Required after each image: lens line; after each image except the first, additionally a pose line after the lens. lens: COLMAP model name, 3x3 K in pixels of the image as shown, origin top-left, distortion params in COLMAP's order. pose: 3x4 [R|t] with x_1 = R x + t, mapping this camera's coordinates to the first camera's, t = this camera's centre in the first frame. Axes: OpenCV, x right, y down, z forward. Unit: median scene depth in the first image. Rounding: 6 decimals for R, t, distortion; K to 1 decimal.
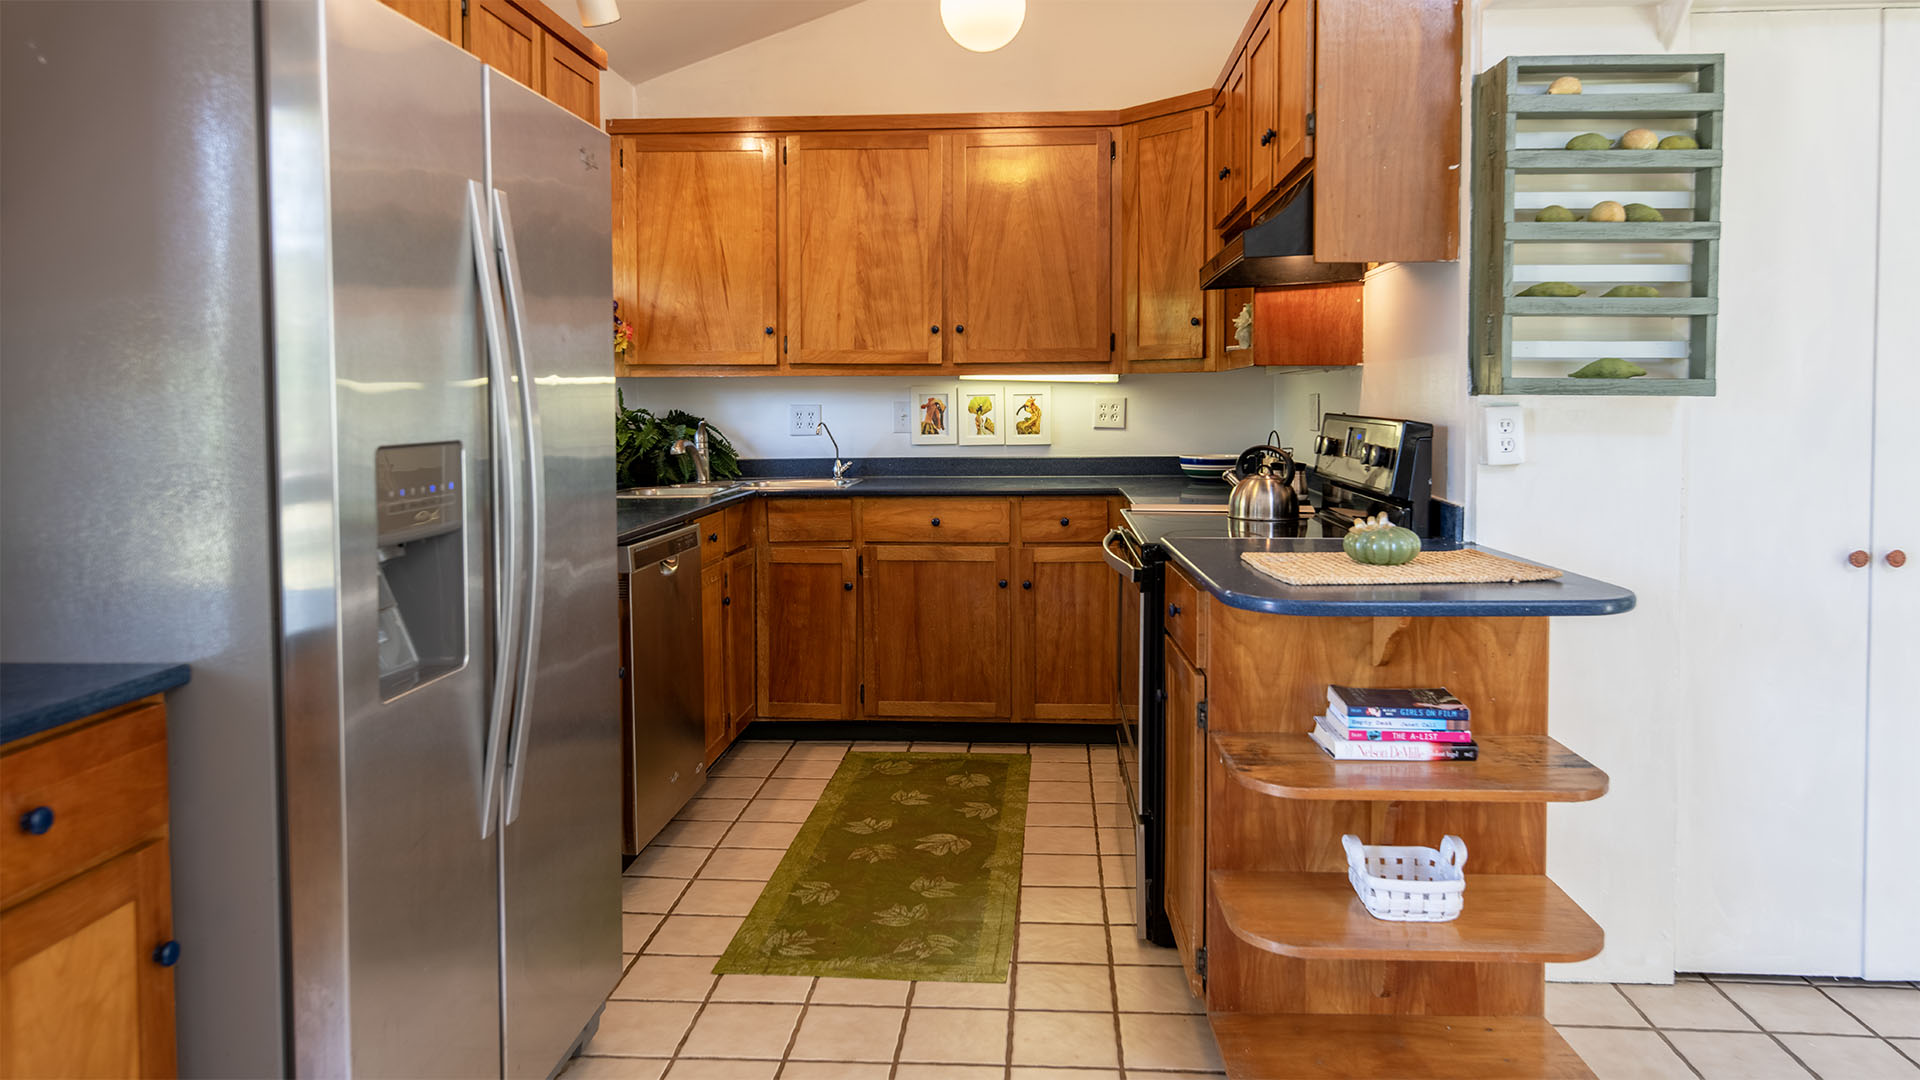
lens RADIAL K [[1241.7, 0, 968.2], [0, 1241.7, 443.8], [0, 0, 1]] dist [0.014266, -0.005723]
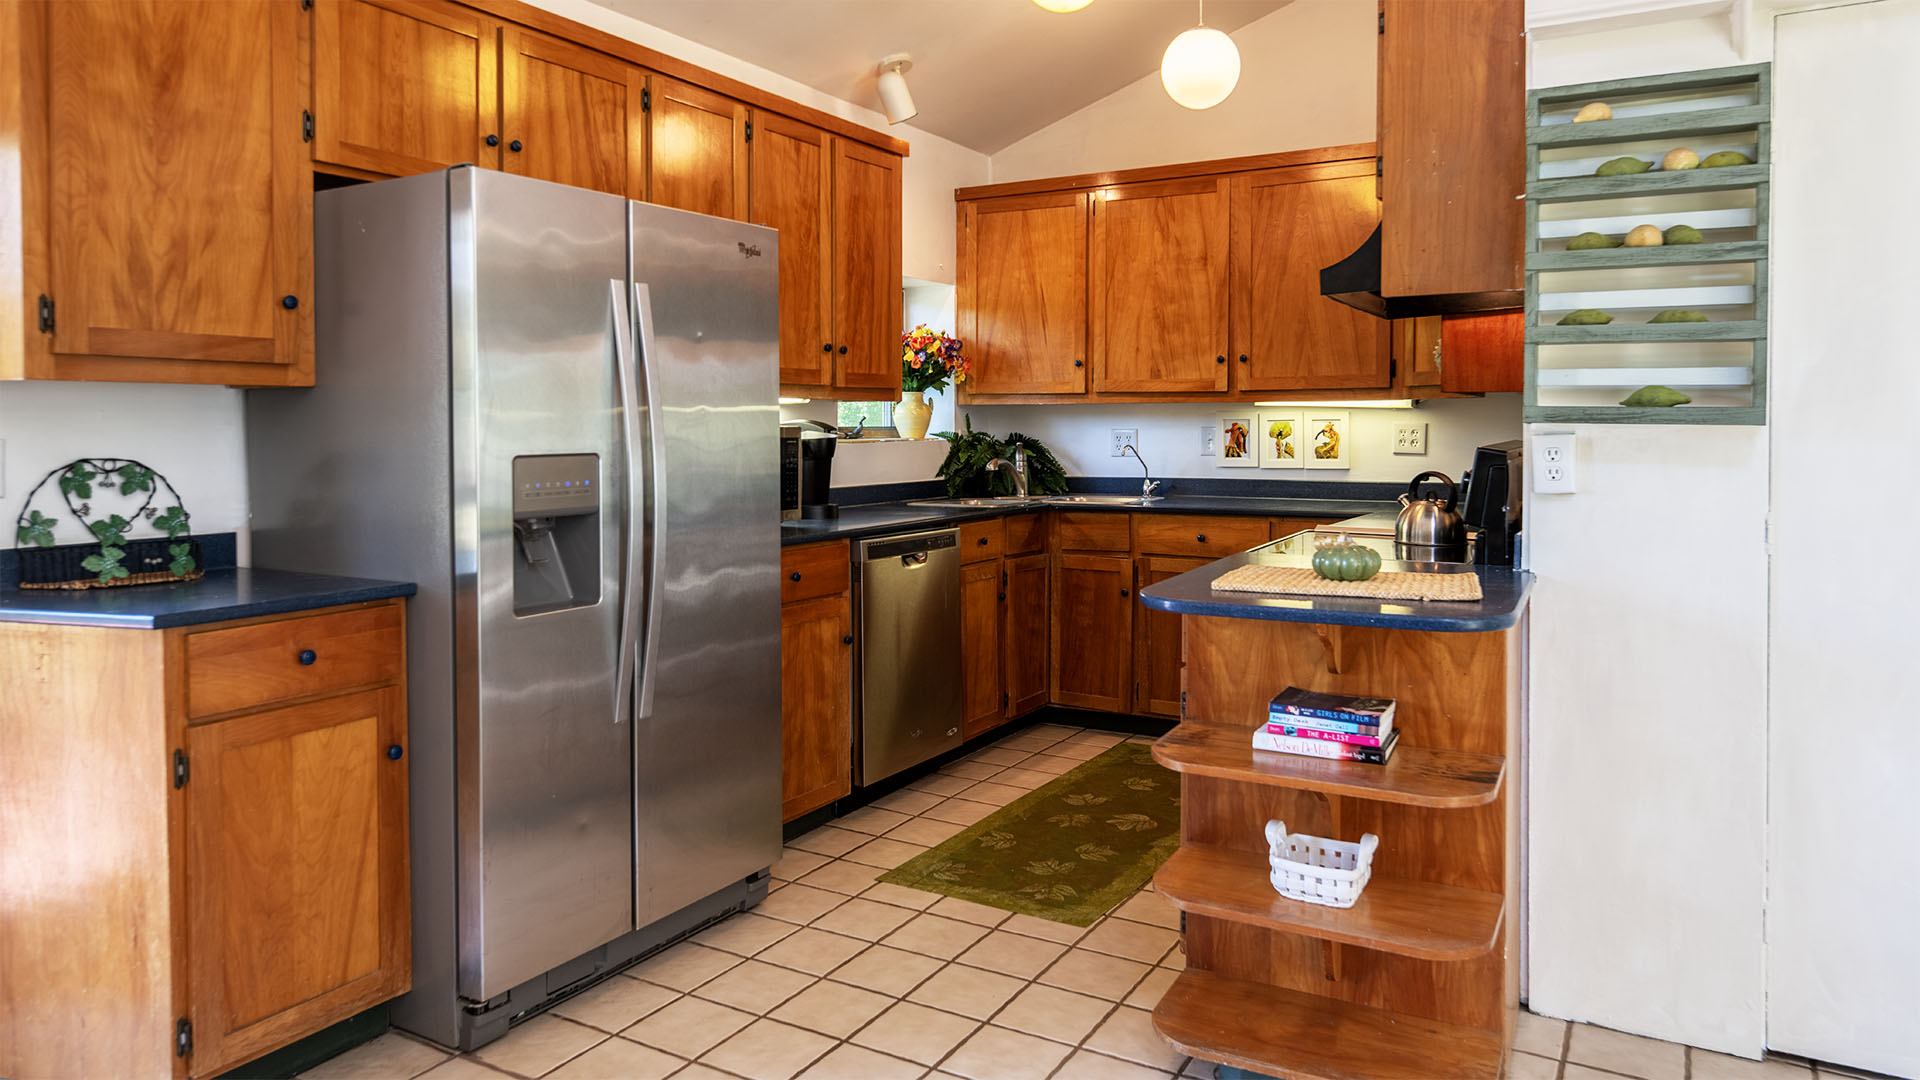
lens RADIAL K [[1241.7, 0, 968.2], [0, 1241.7, 444.9], [0, 0, 1]] dist [0.014266, -0.005723]
pose [[0.895965, 0.010320, -0.444004, 0.458178], [-0.018098, 0.999748, -0.013284, -0.000146], [0.443755, 0.019937, 0.895926, -0.101361]]
